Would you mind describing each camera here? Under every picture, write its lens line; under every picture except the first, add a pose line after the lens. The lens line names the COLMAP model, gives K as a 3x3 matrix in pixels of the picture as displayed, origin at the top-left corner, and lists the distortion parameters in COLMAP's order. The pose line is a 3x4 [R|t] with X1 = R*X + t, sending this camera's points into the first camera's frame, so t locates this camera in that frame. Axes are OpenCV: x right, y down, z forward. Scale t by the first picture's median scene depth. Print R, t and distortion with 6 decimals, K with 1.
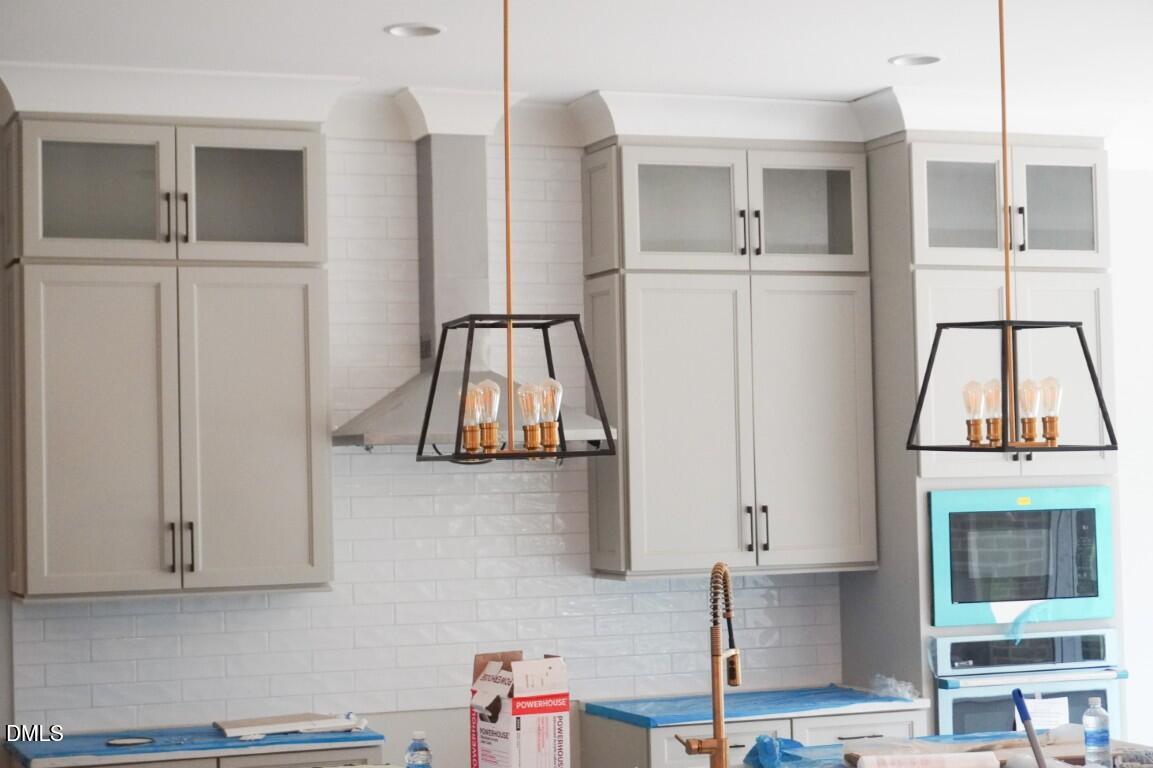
lens RADIAL K [[2269.6, 0, 576.5], [0, 2269.6, 384.0], [0, 0, 1]] dist [-0.029701, 0.296274]
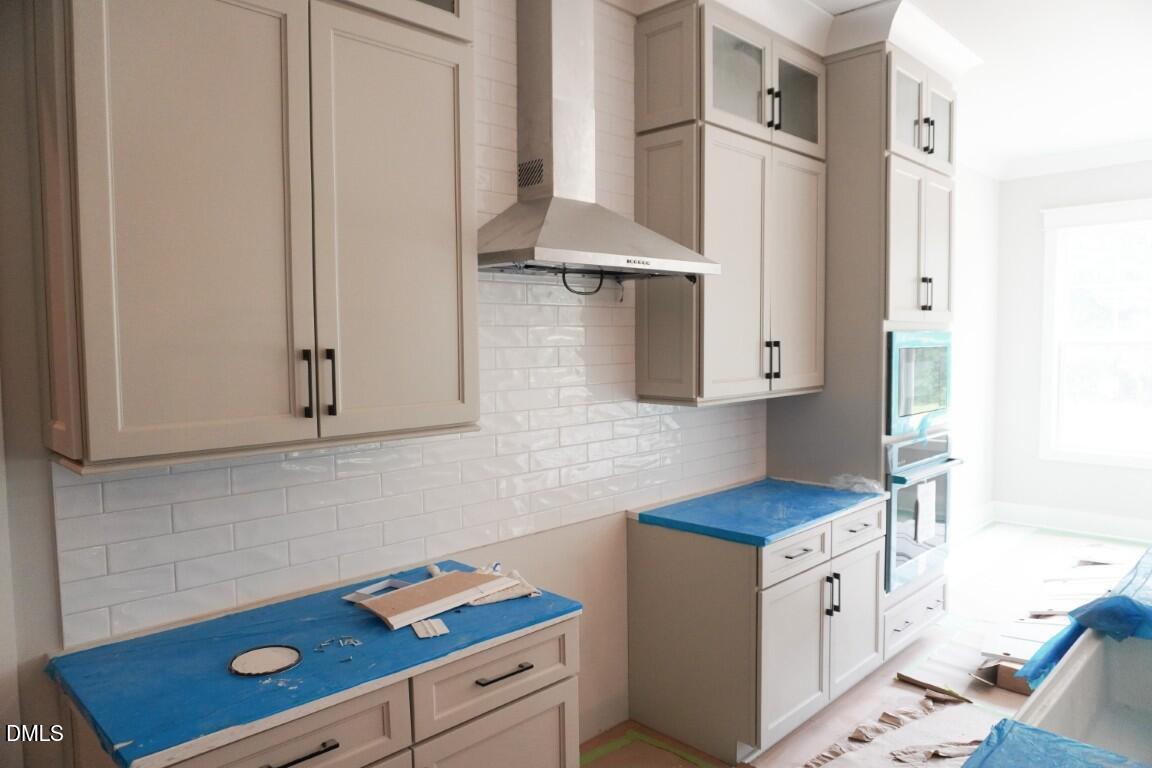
lens RADIAL K [[771.2, 0, 576.0], [0, 771.2, 384.0], [0, 0, 1]] dist [-0.036817, 0.002746]
pose [[0.909072, -0.009651, 0.416527, -0.186921], [-0.030130, 0.995591, 0.088827, 0.043777], [-0.415547, -0.093300, 0.904774, 0.681119]]
